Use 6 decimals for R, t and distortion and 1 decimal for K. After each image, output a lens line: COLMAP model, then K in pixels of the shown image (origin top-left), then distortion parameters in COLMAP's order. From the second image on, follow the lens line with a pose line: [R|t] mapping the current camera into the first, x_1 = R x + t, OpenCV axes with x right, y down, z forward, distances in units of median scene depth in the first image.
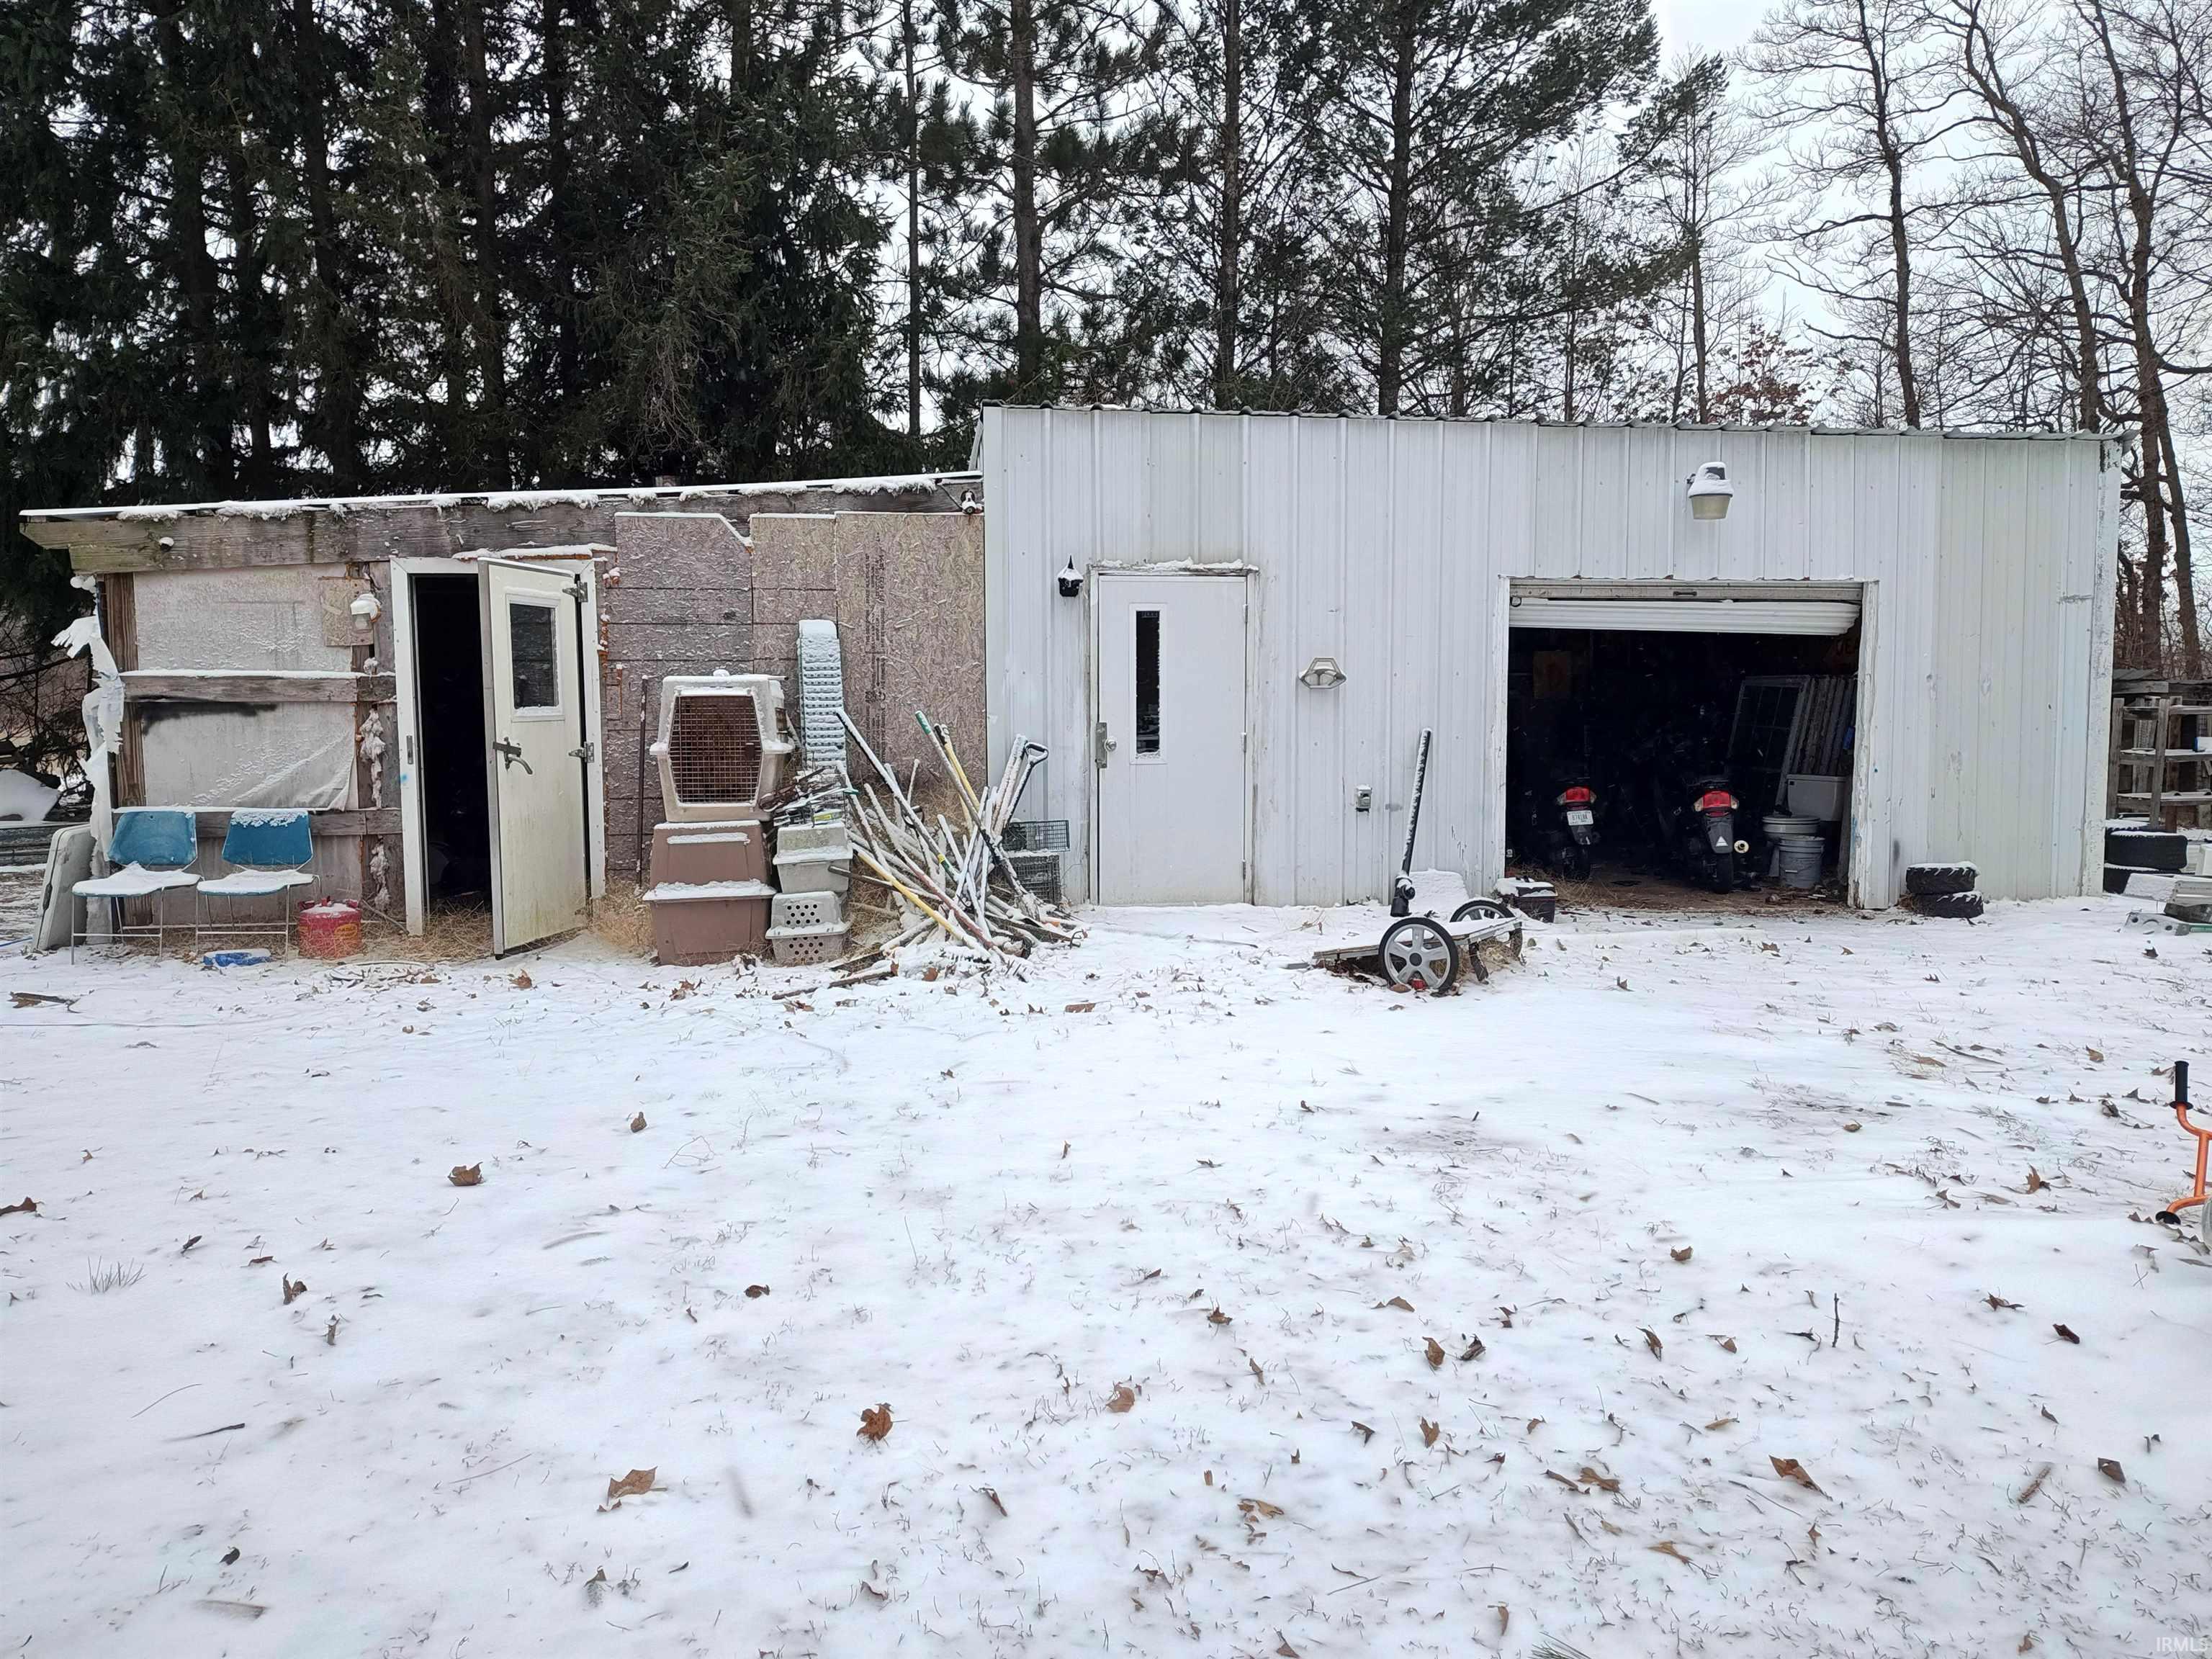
lens RADIAL K [[1470.1, 0, 1106.9], [0, 1470.1, 826.8], [0, 0, 1]] dist [-0.008226, -0.002152]
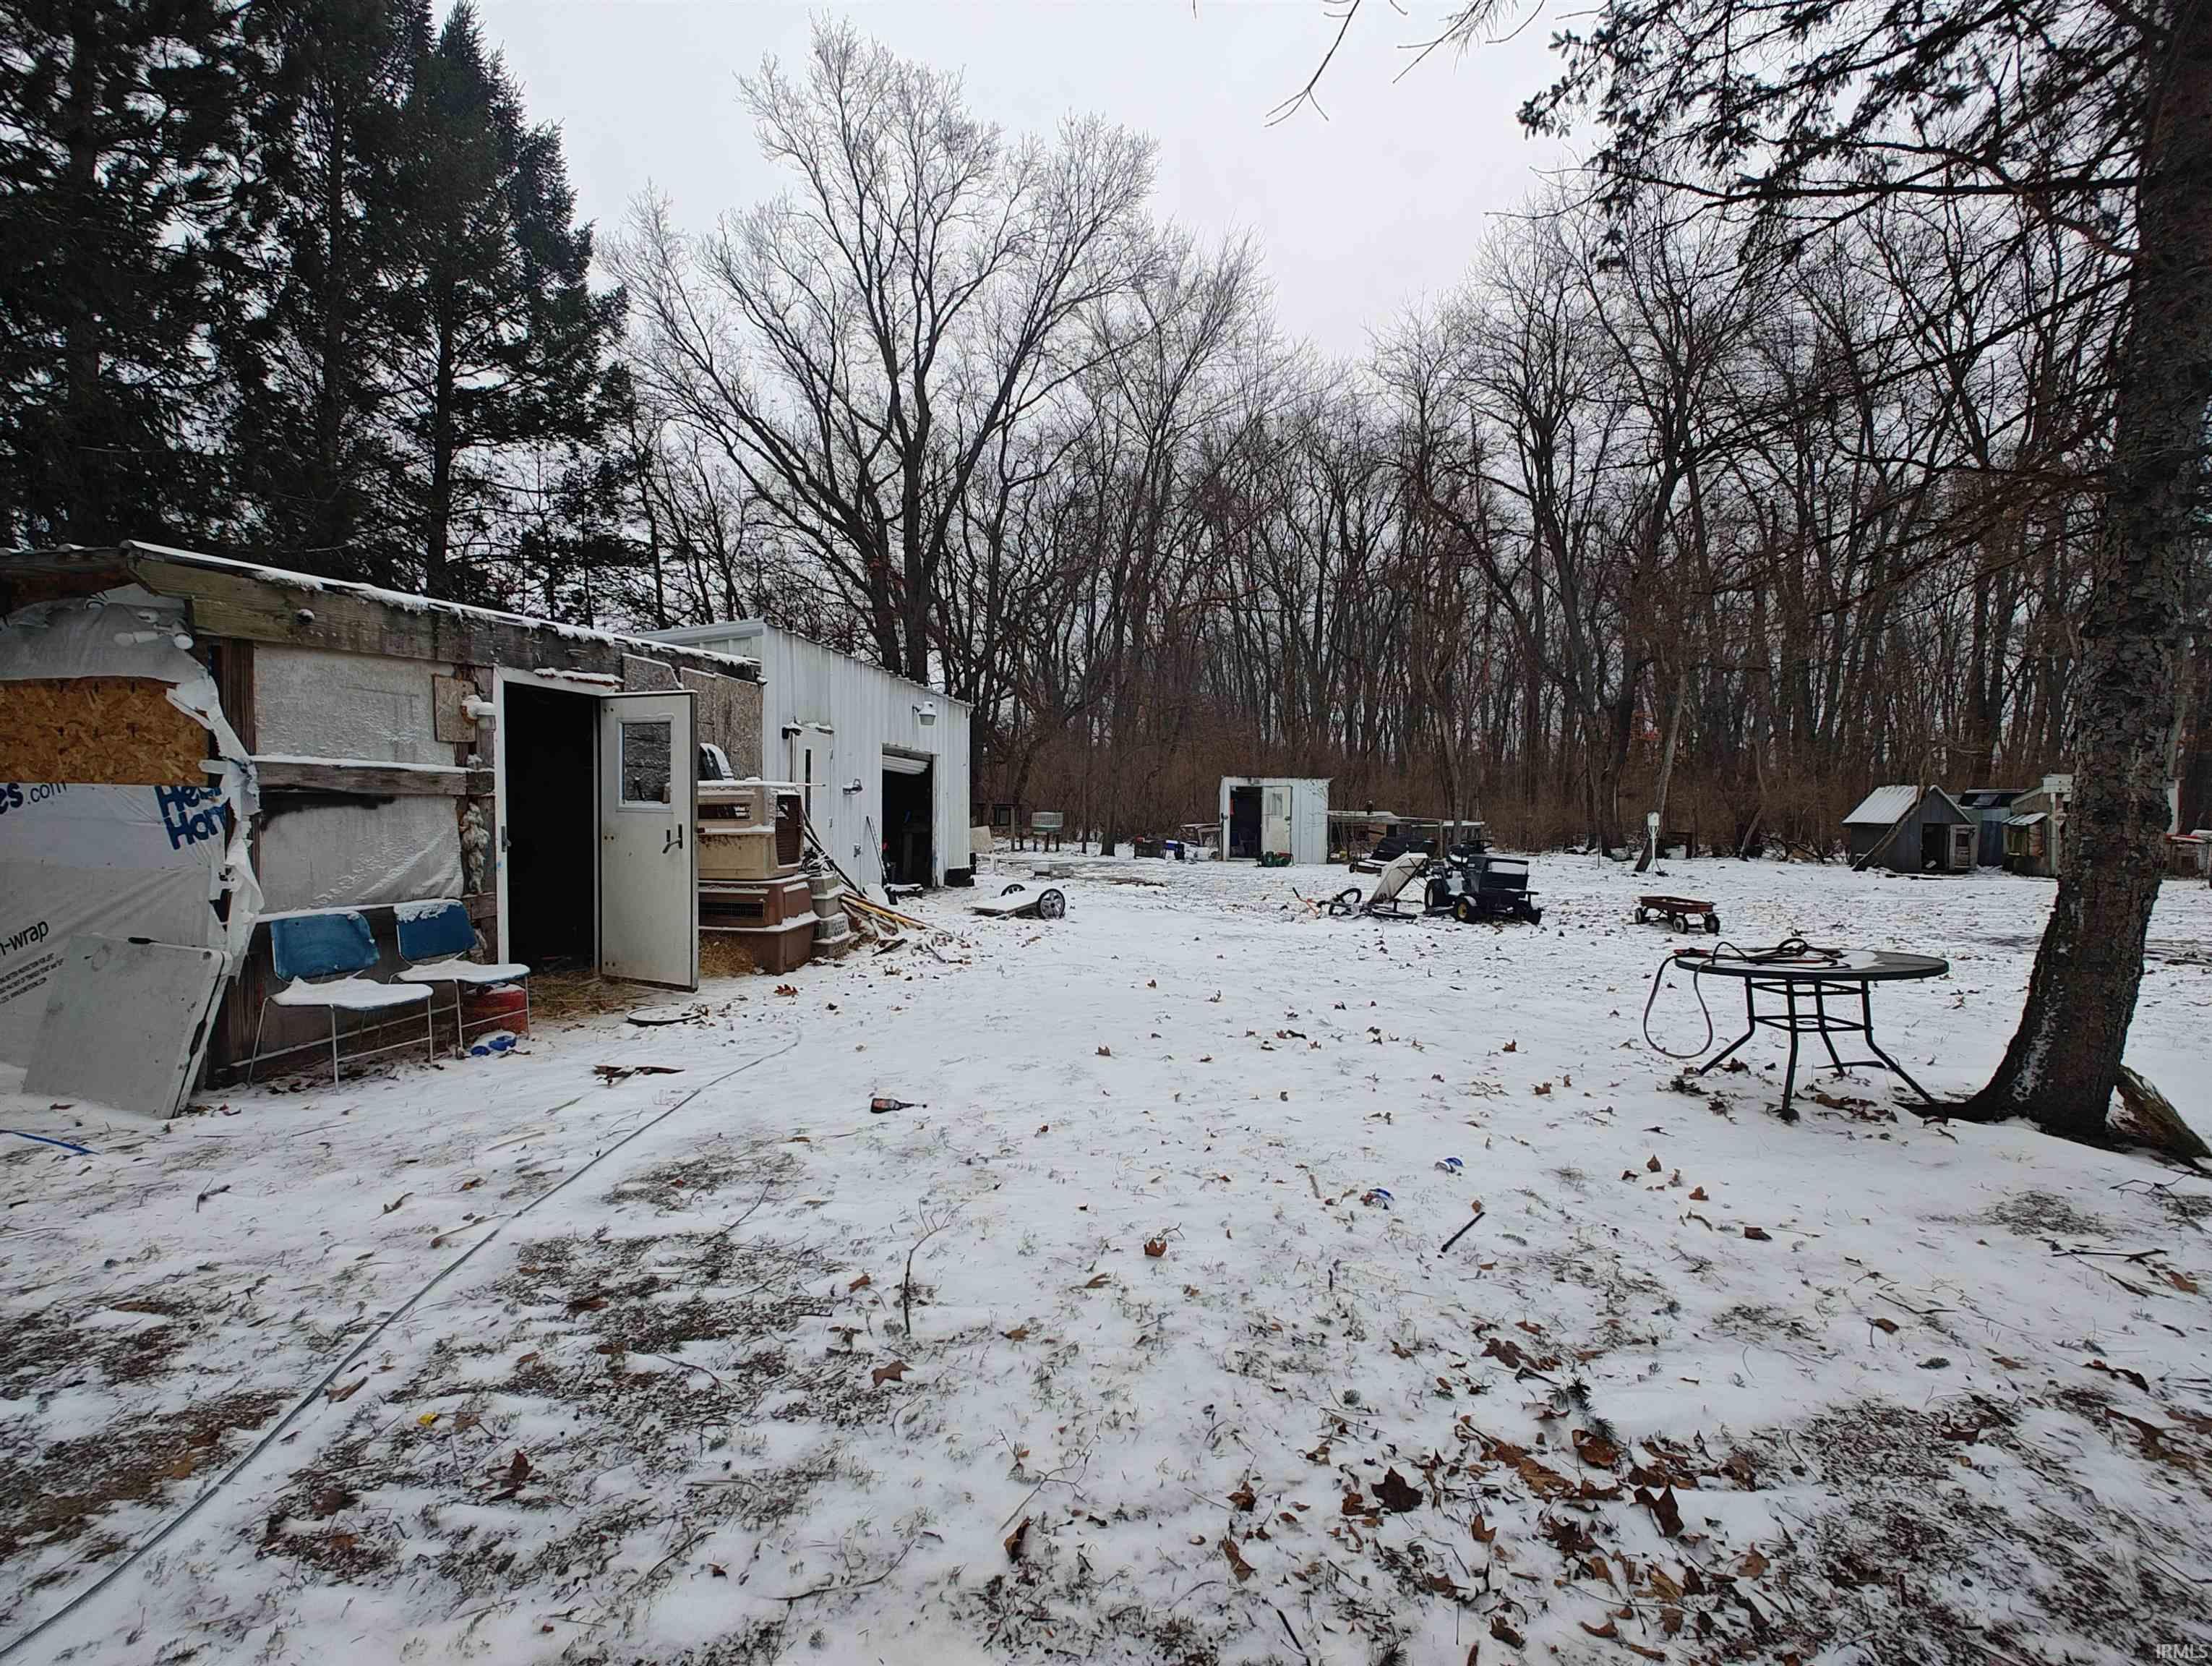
lens RADIAL K [[909.2, 0, 1107.7], [0, 909.2, 828.1], [0, 0, 1]] dist [-0.000173, 0.000009]
pose [[0.281129, -0.021045, 0.959439, -1.017101], [0.078713, 0.996897, -0.001198, -0.024450], [-0.956436, 0.075857, 0.281913, 0.375128]]
